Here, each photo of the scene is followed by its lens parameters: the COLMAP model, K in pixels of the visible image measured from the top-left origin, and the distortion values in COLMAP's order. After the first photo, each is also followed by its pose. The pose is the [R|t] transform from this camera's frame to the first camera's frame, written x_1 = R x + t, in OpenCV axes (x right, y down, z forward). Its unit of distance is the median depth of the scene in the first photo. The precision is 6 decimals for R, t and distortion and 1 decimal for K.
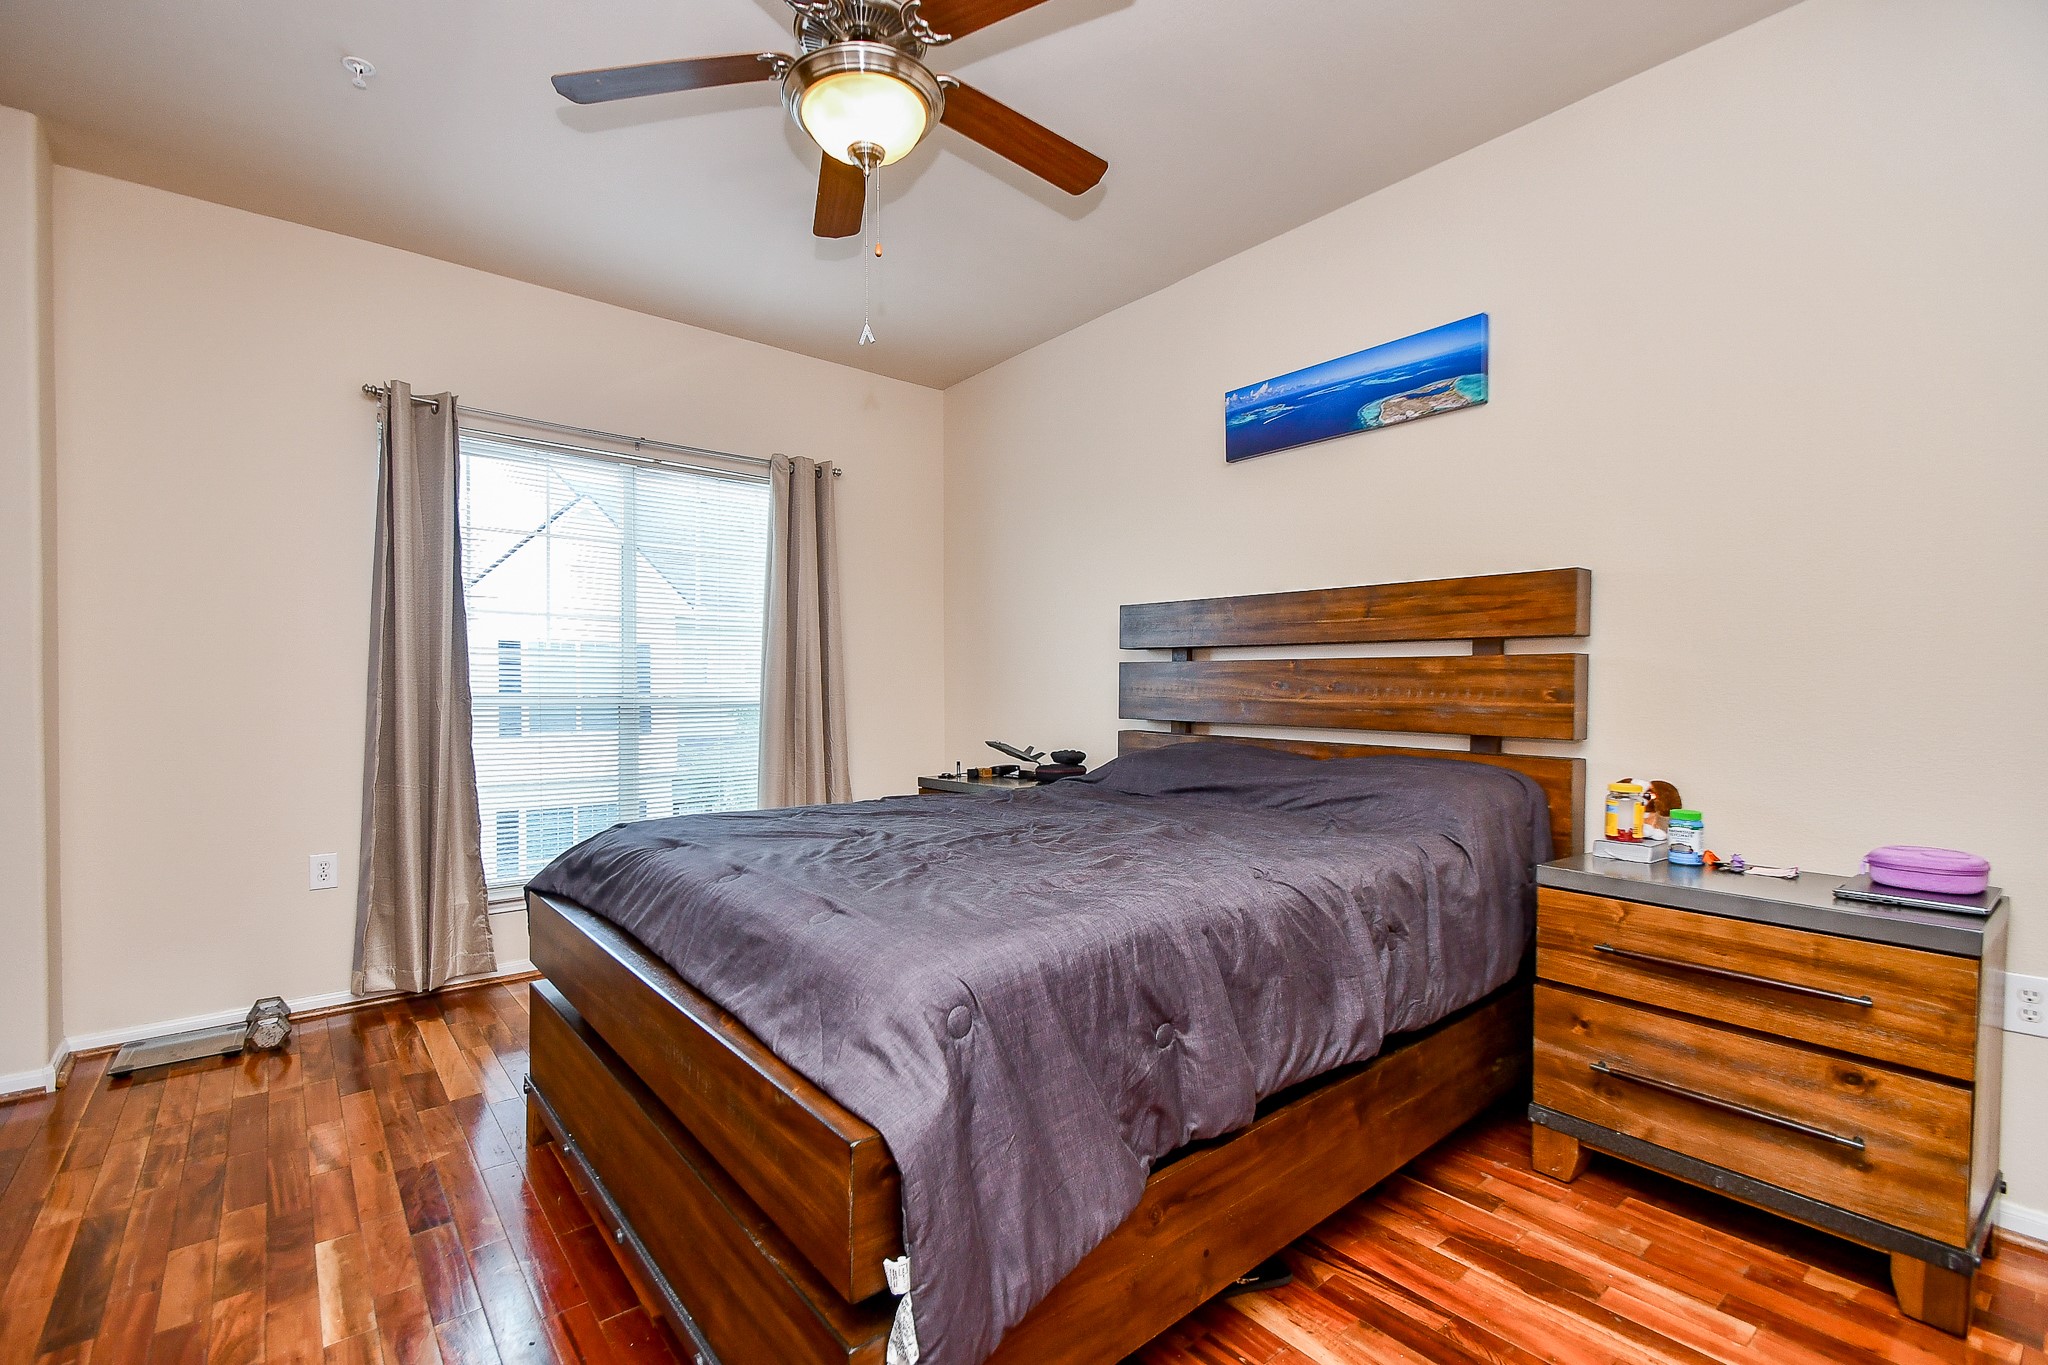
lens RADIAL K [[901.6, 0, 1005.3], [0, 901.6, 696.0], [0, 0, 1]] dist [0.022078, -0.013336]
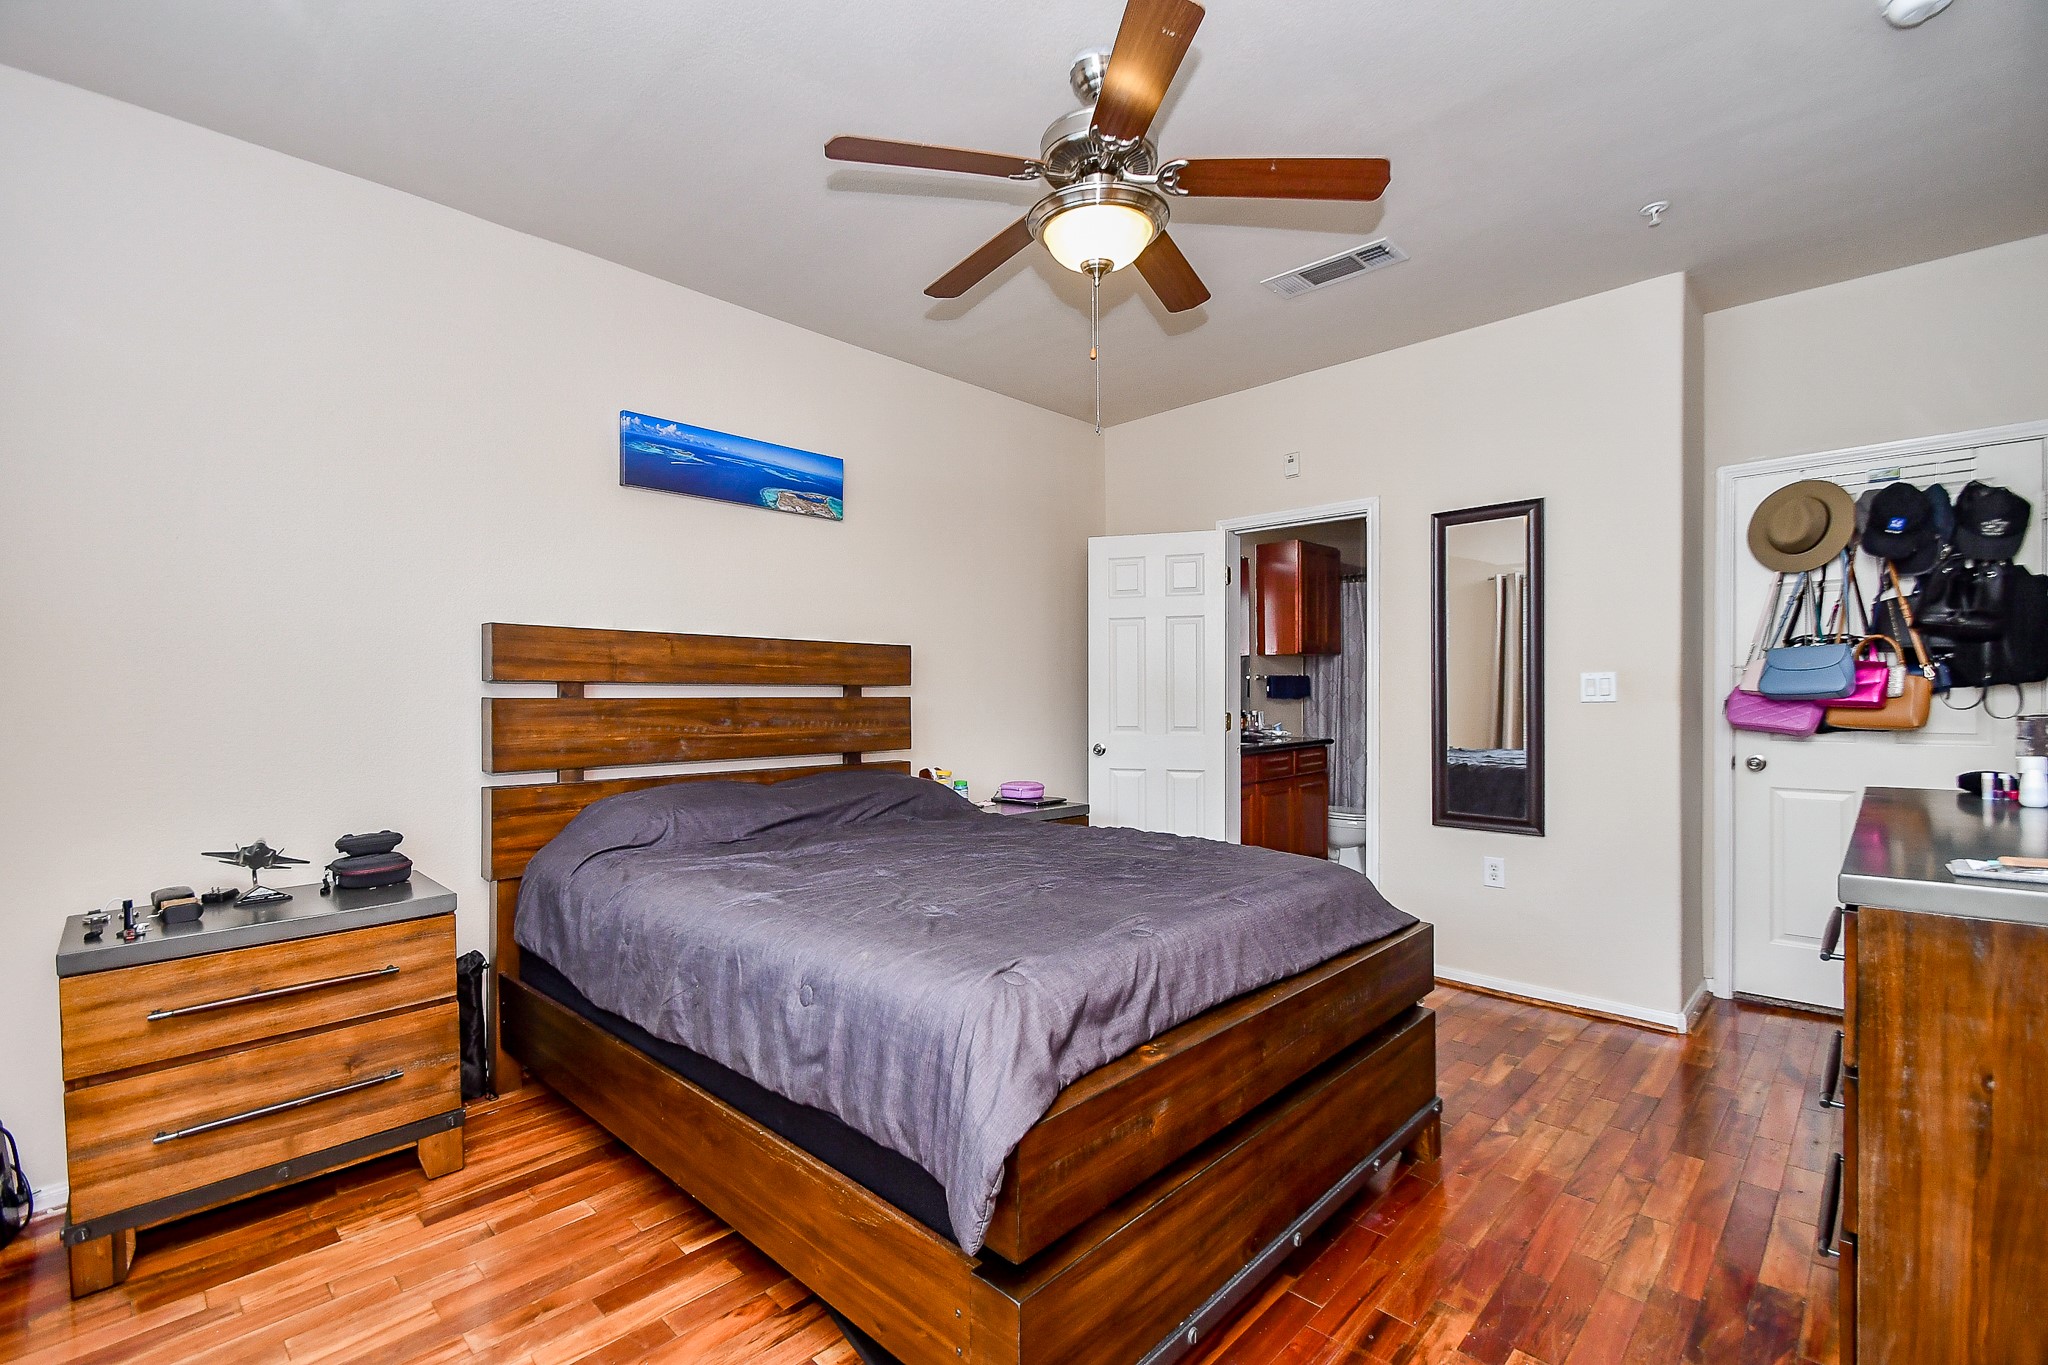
lens RADIAL K [[901.6, 0, 1005.3], [0, 901.6, 696.0], [0, 0, 1]] dist [0.022078, -0.013336]
pose [[-0.110985, -0.005942, 0.993804, -0.859340], [0.018667, 0.999793, 0.008063, -0.048258], [-0.993647, 0.019446, -0.110851, 0.843789]]
